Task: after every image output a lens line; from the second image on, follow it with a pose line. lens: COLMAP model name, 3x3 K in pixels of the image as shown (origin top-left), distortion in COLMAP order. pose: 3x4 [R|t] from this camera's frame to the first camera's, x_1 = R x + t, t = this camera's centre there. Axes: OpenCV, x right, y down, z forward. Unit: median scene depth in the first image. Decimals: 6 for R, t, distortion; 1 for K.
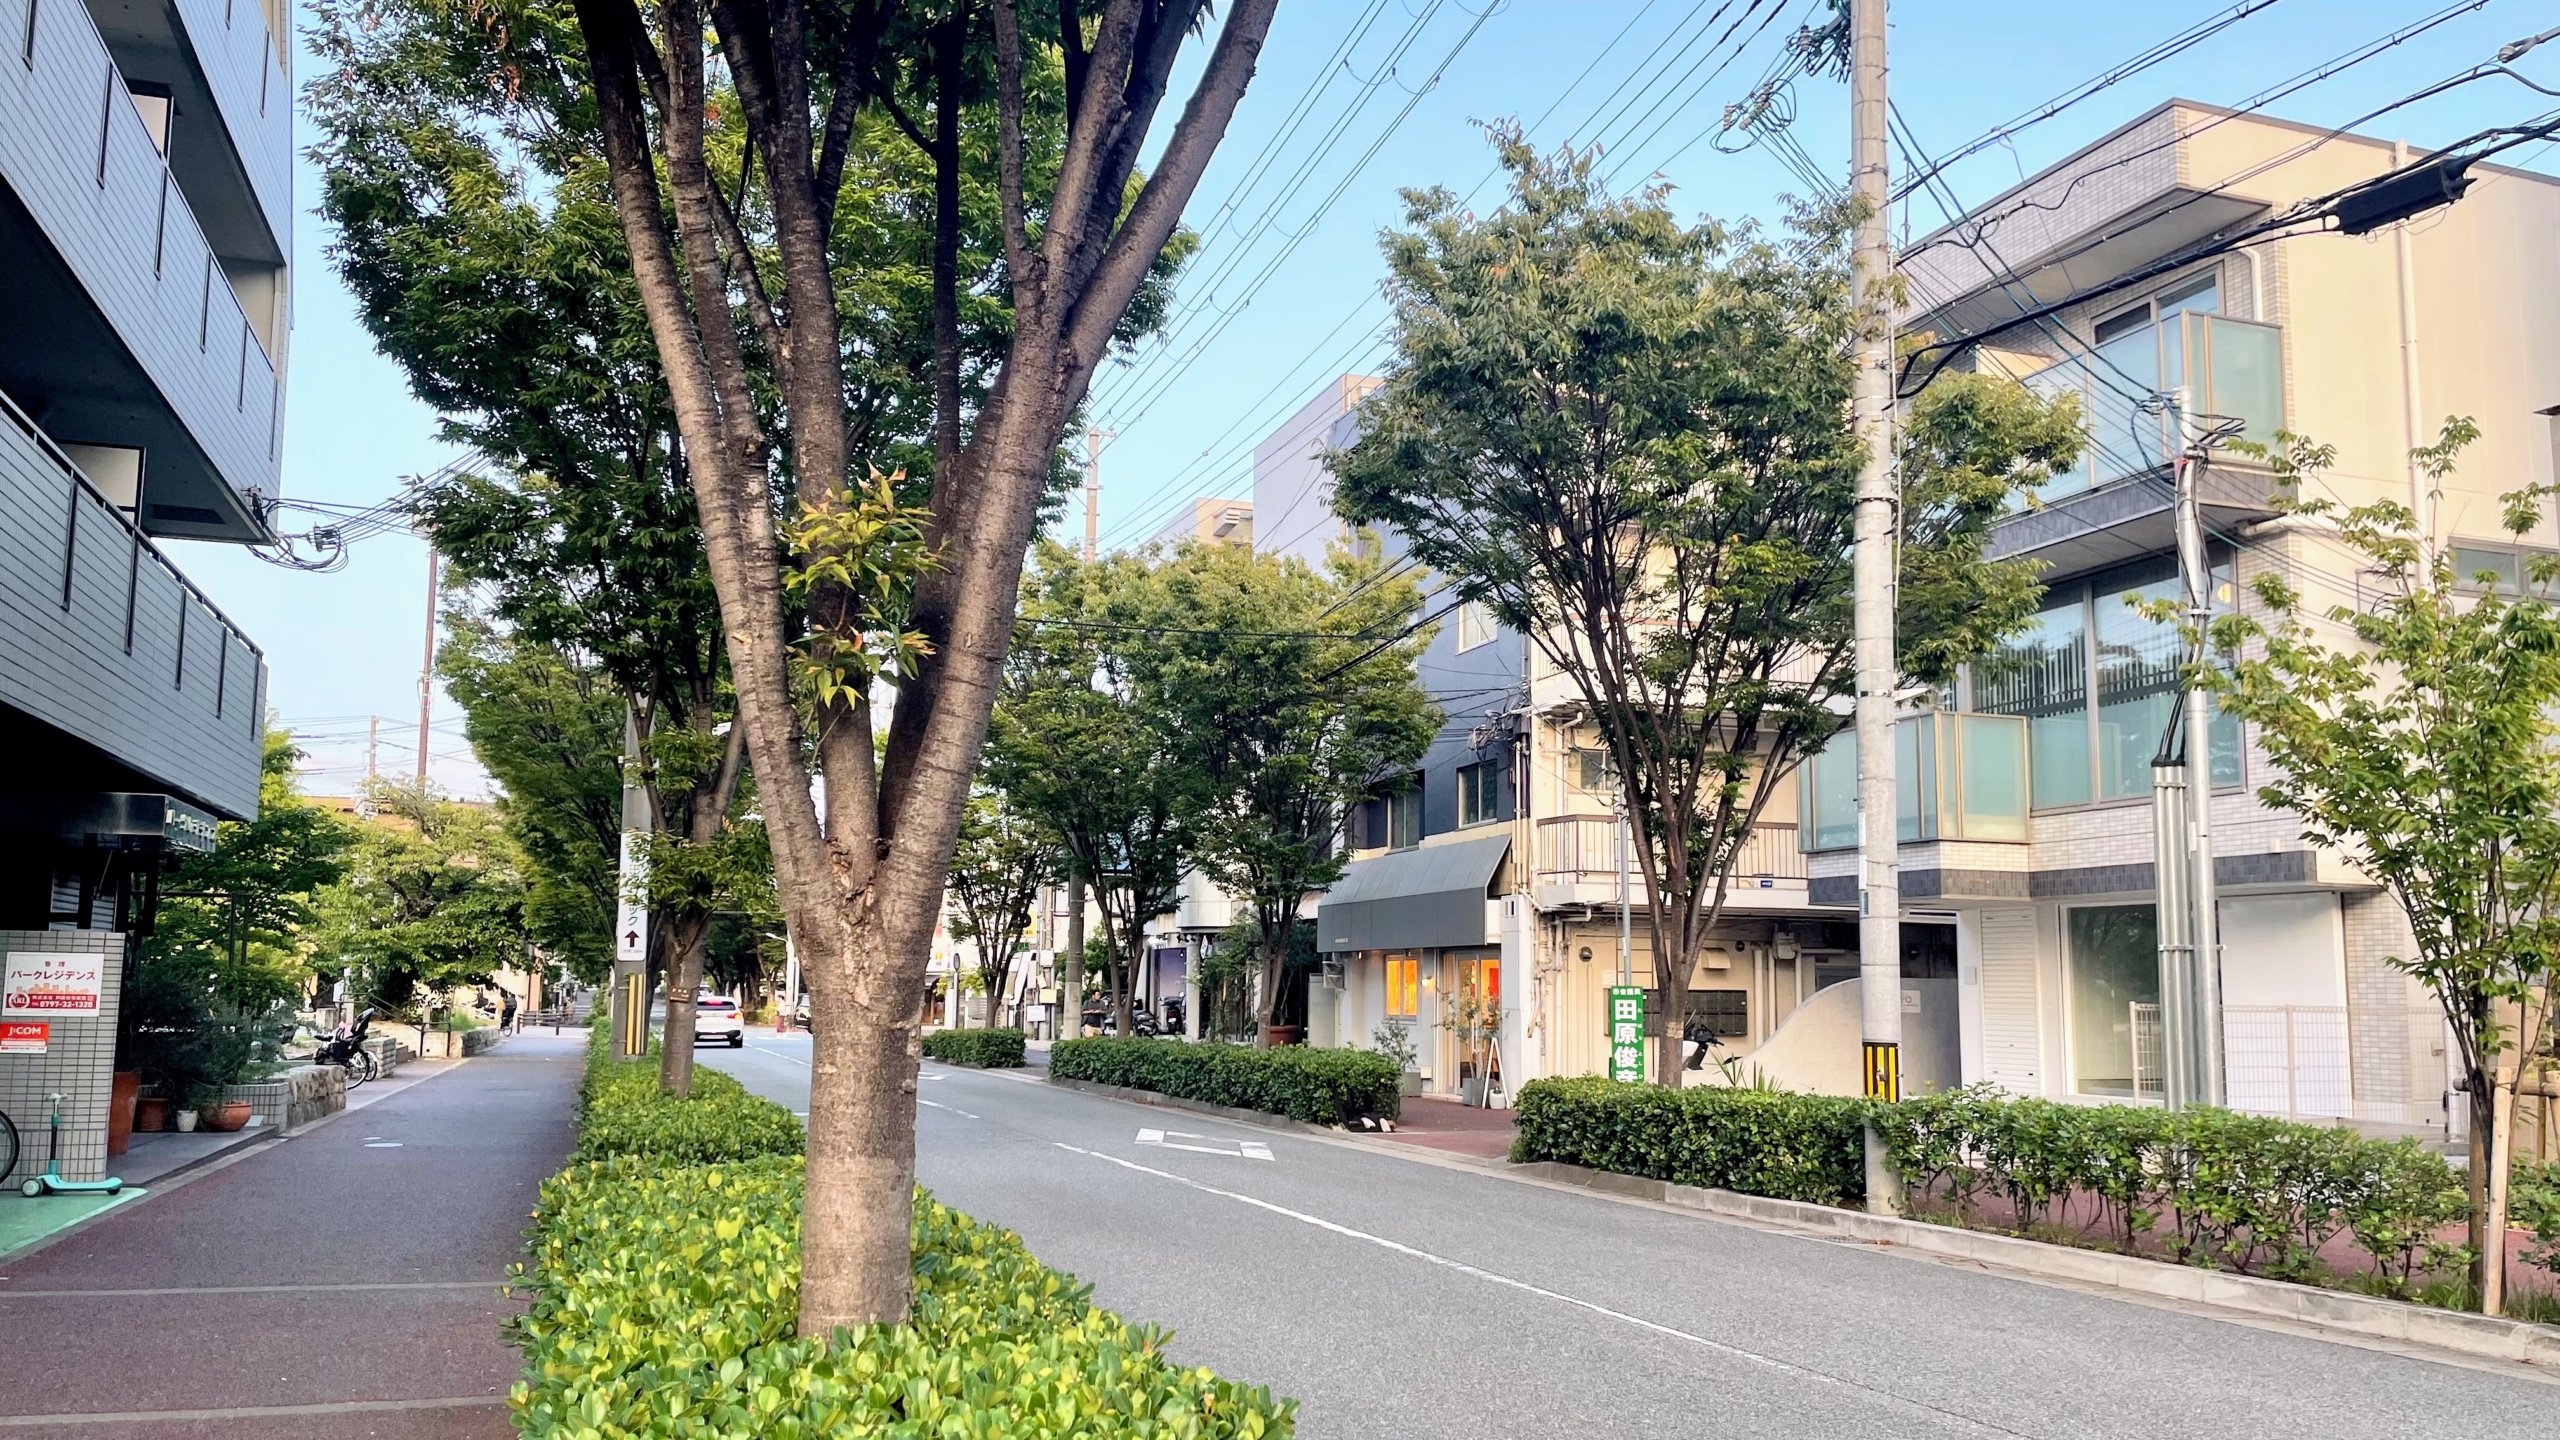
lens RADIAL K [[1925.2, 0, 1280.1], [0, 1925.2, 758.4], [0, 0, 1]] dist [0.102494, -0.161862]
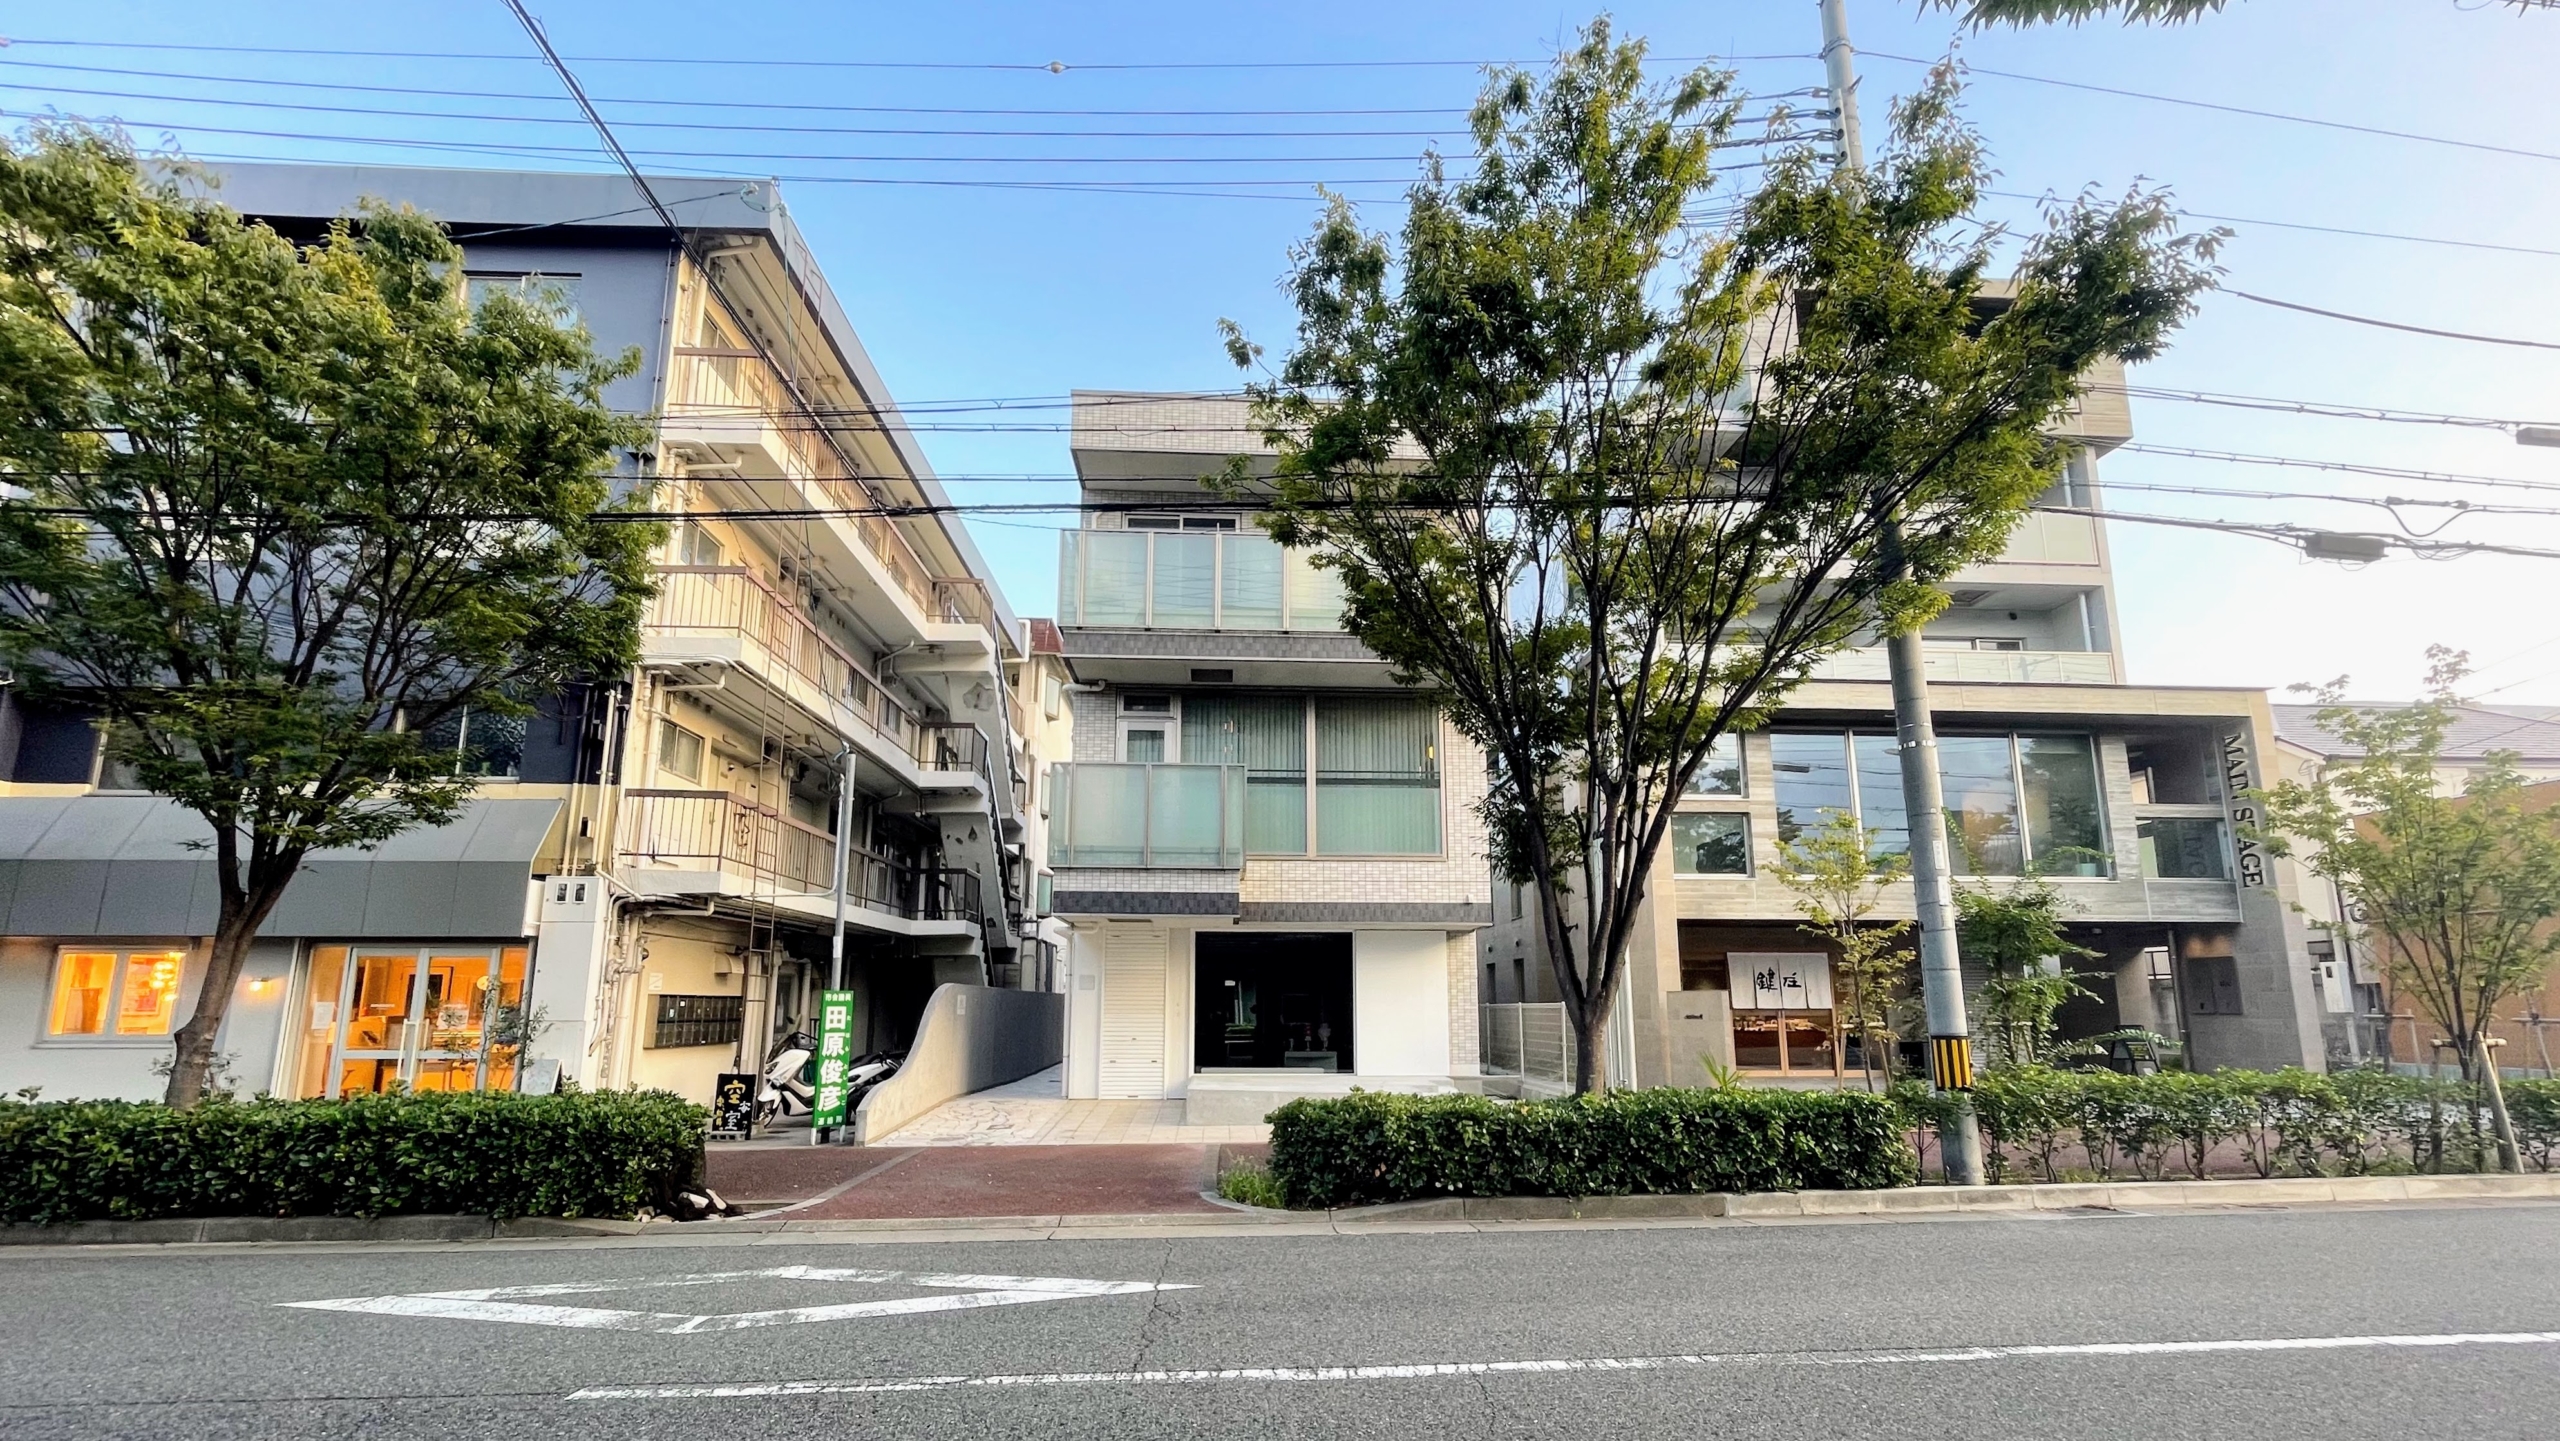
lens RADIAL K [[1072.0, 0, 1274.3], [0, 1072.0, 794.2], [0, 0, 1]] dist [0.018928, -0.018308]
pose [[0.282289, 0.184698, 0.941382, -0.367189], [-0.112126, 0.980918, -0.158832, 0.126751], [-0.952754, -0.060716, 0.297612, 0.999772]]
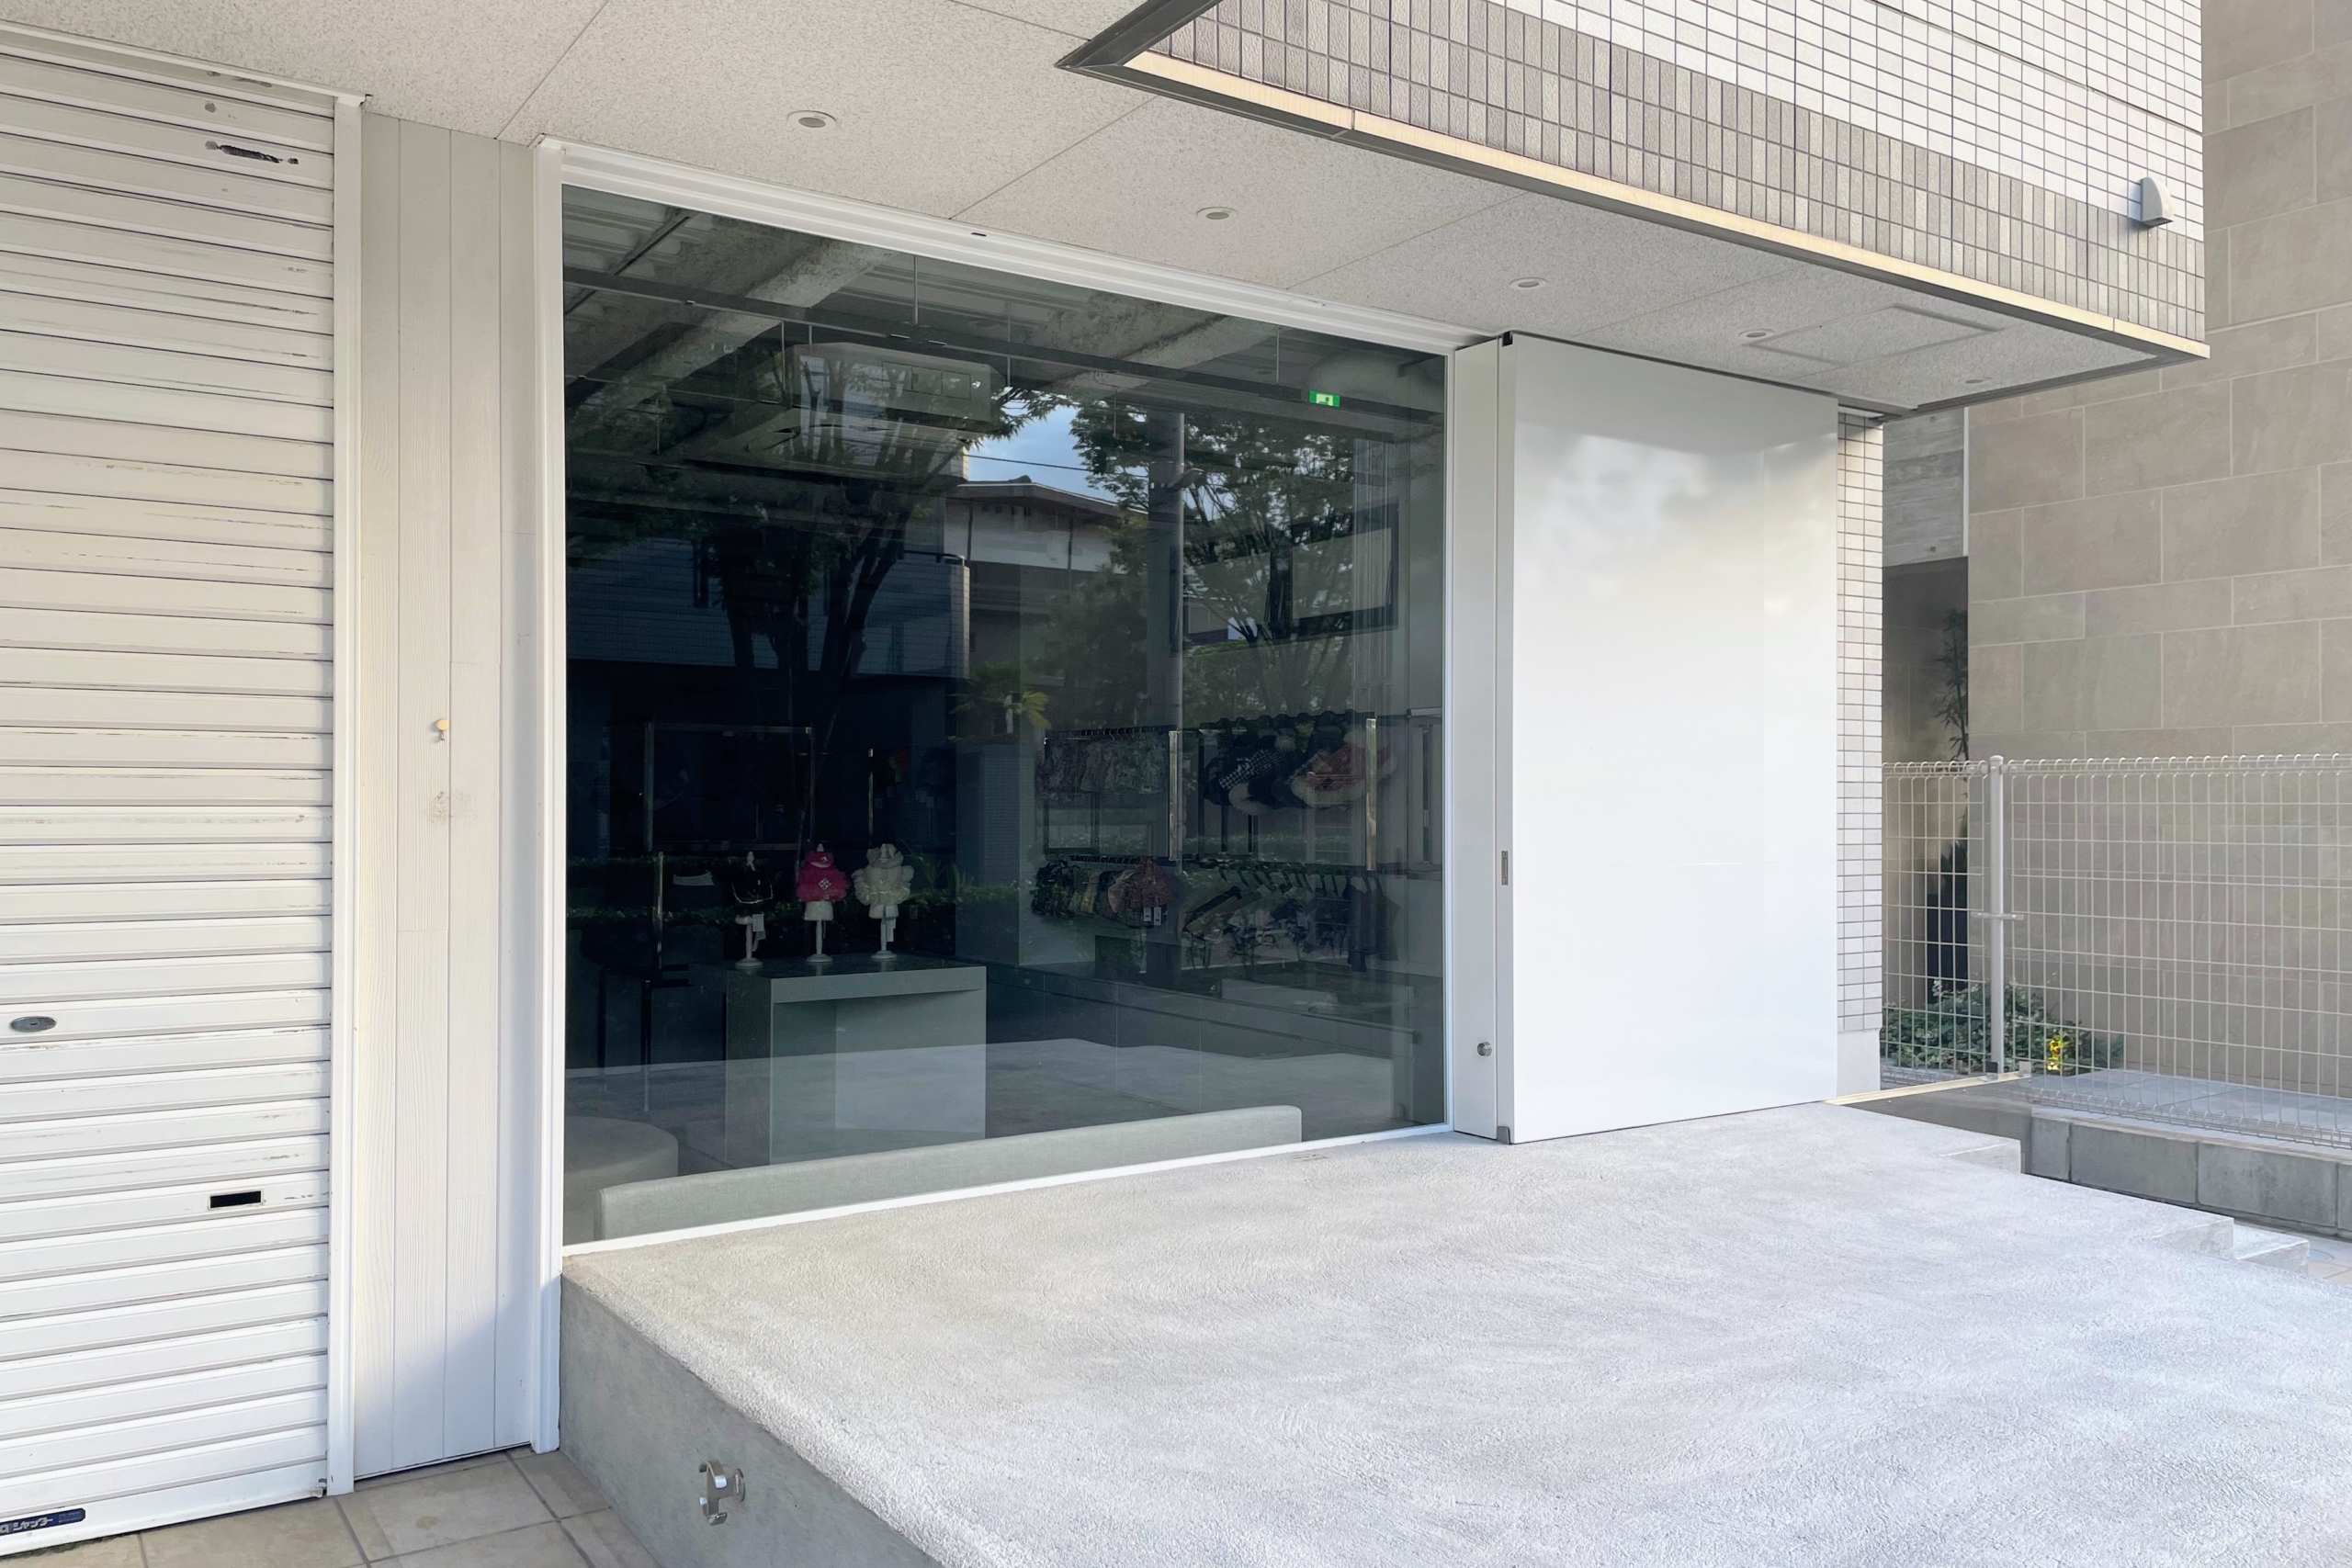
lens RADIAL K [[1766.8, 0, 1152.9], [0, 1766.8, 792.7], [0, 0, 1]] dist [0.087047, -0.111243]
pose [[-0.247679, -0.004596, 0.968831, 0.319682], [-0.119688, 0.992474, -0.025890, 0.172248], [-0.961421, -0.122370, -0.246365, 1.323900]]
